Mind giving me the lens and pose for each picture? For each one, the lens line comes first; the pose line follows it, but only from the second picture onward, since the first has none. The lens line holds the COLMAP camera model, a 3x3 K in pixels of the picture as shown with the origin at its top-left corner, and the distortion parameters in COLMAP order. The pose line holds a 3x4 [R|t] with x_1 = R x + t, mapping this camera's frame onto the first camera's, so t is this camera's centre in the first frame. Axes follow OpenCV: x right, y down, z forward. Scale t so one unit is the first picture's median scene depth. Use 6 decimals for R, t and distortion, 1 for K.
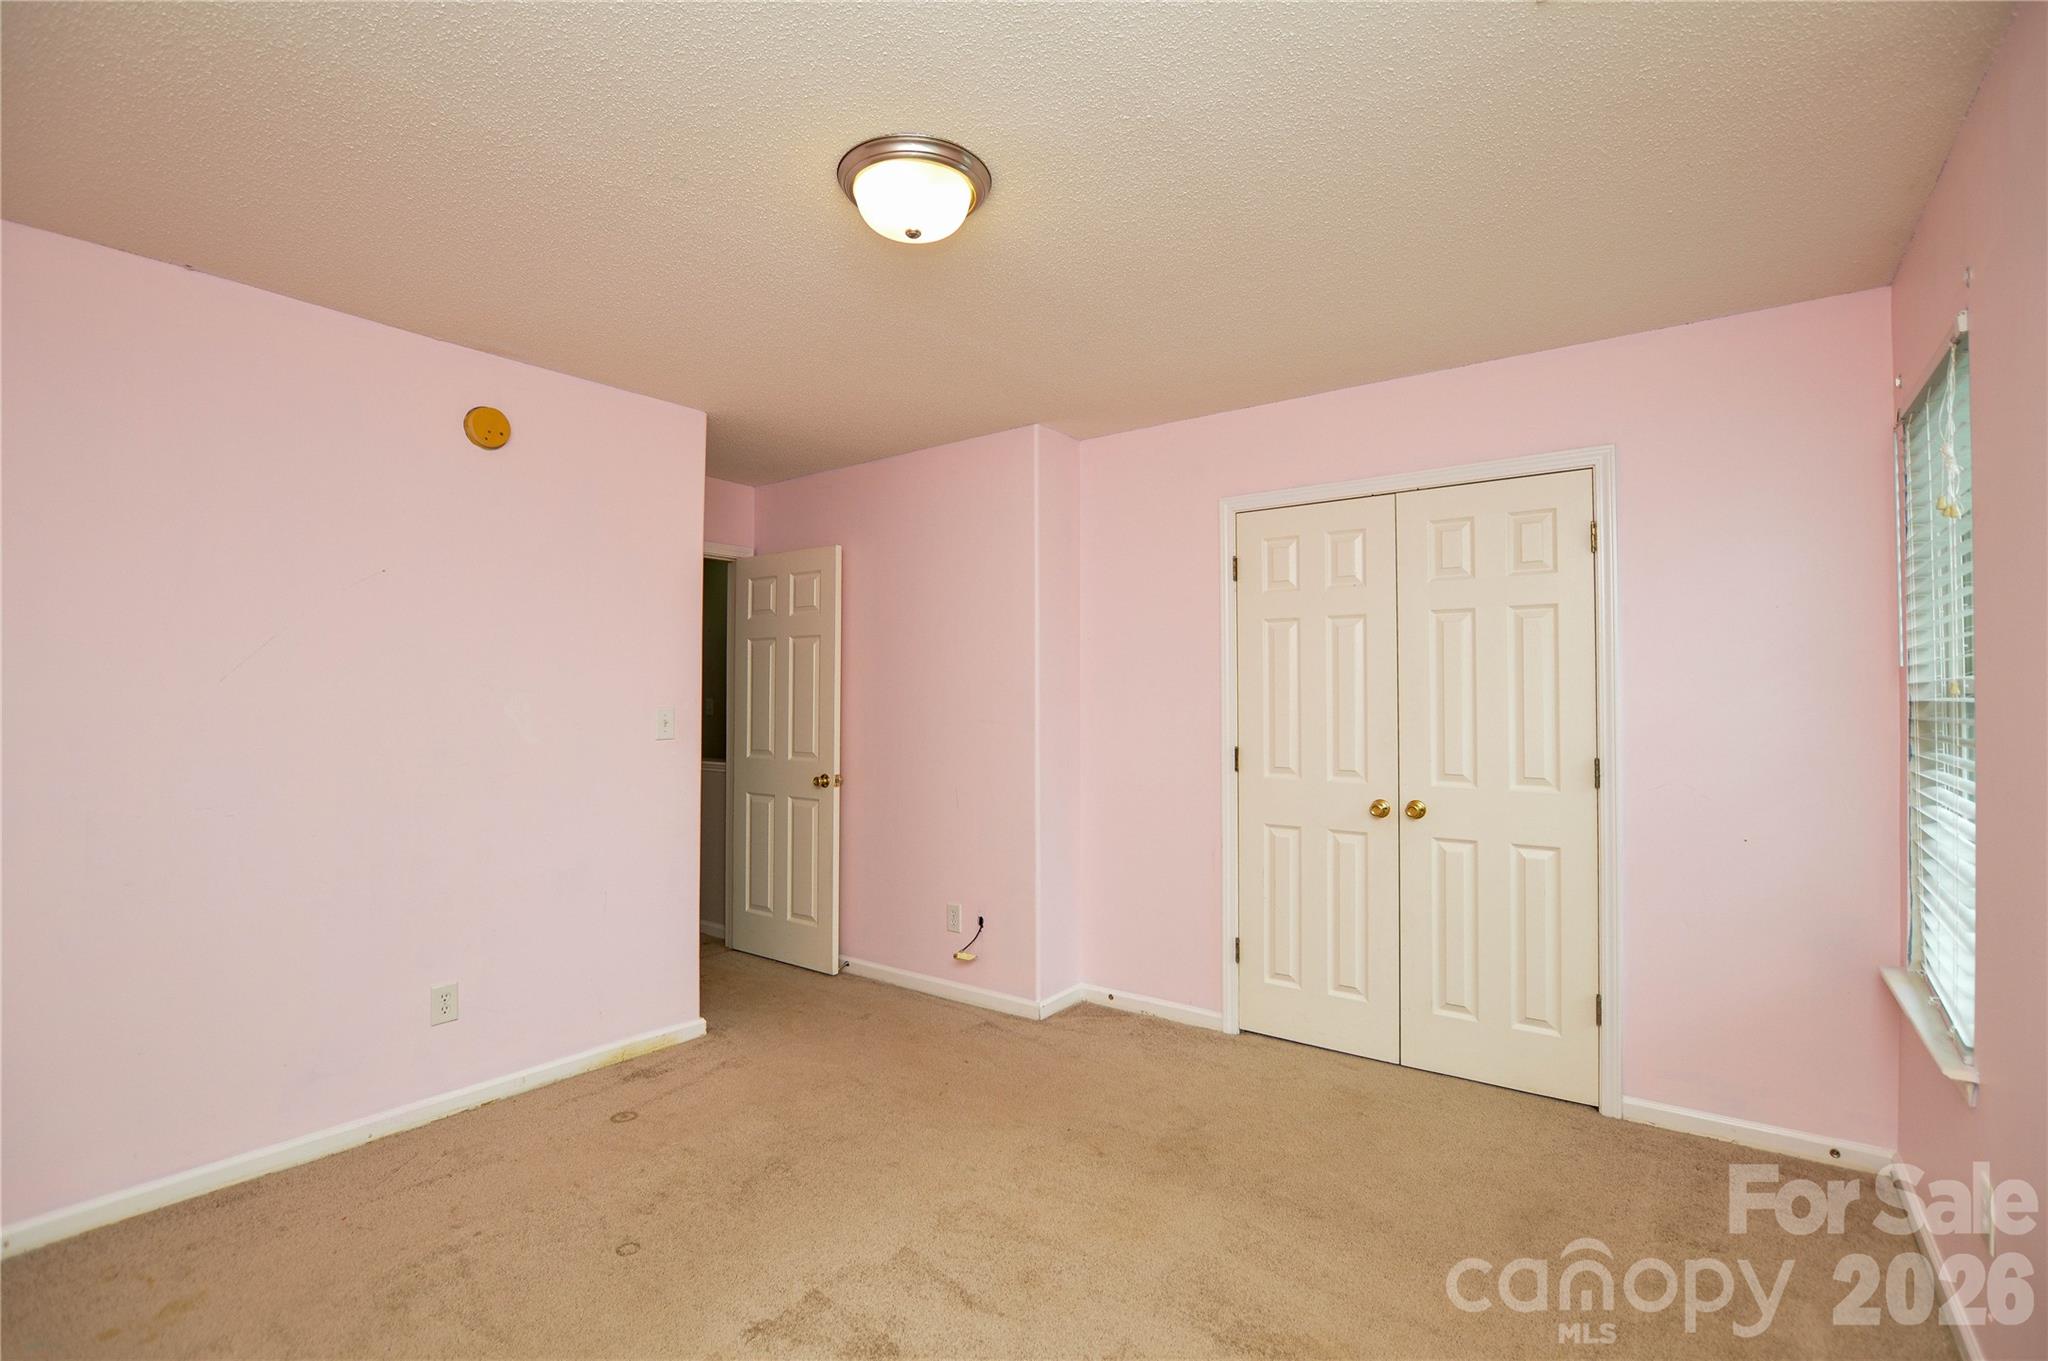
lens RADIAL K [[926.9, 0, 1015.2], [0, 926.9, 682.2], [0, 0, 1]] dist [-0.023410, 0.002855]
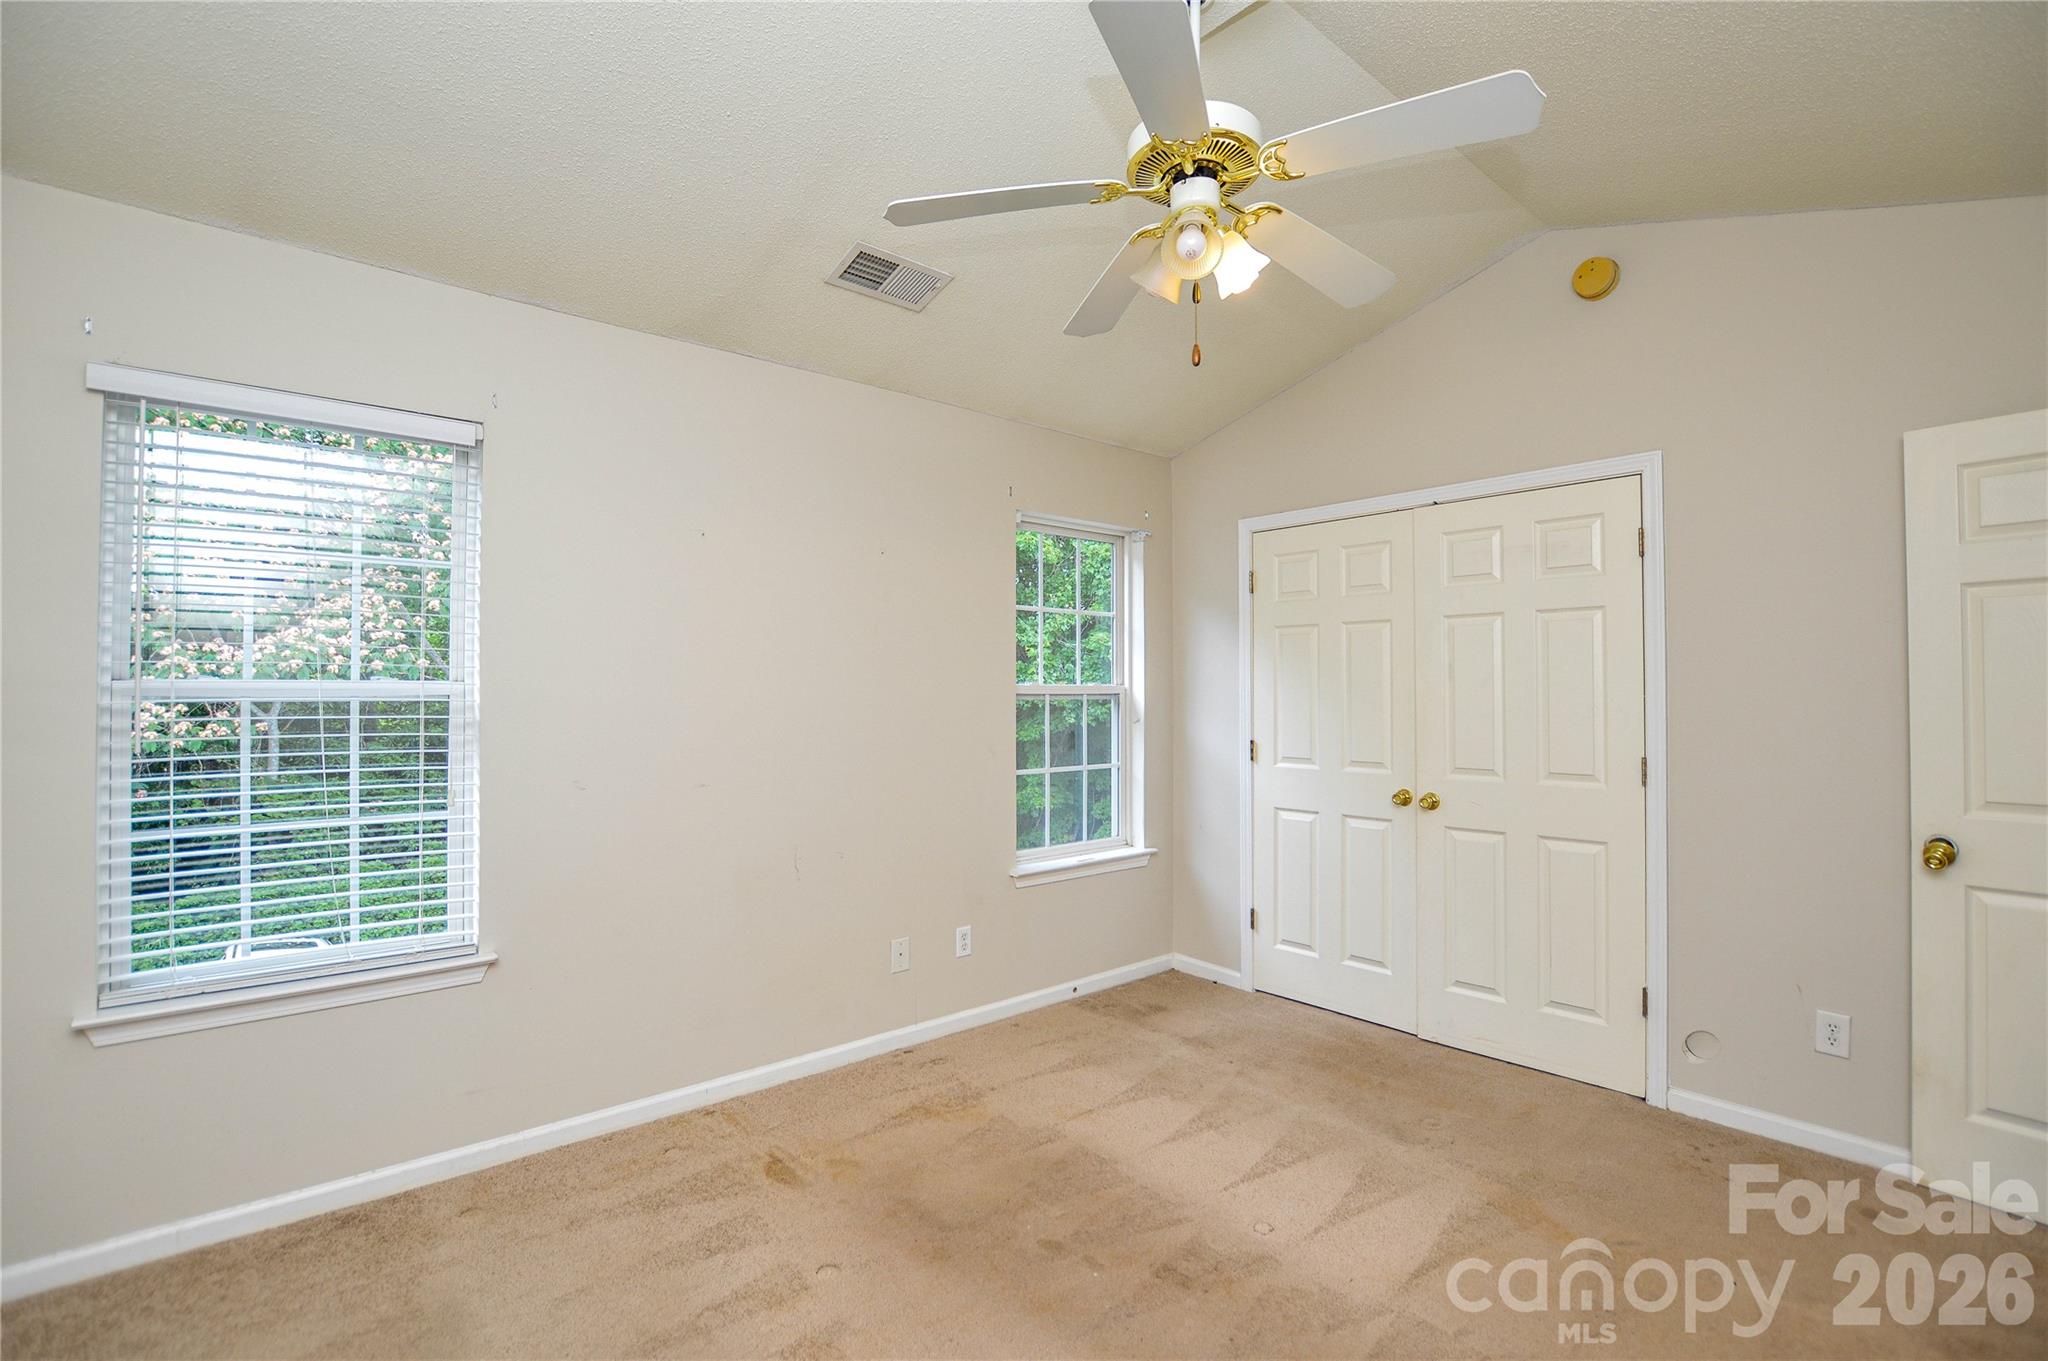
lens RADIAL K [[926.9, 0, 1032.8], [0, 926.9, 678.9], [0, 0, 1]] dist [-0.023410, 0.002855]
pose [[0.975156, -0.003563, -0.221489, 0.215777], [0.003050, 0.999992, -0.002655, -0.002440], [0.221497, 0.001913, 0.975159, -0.158491]]
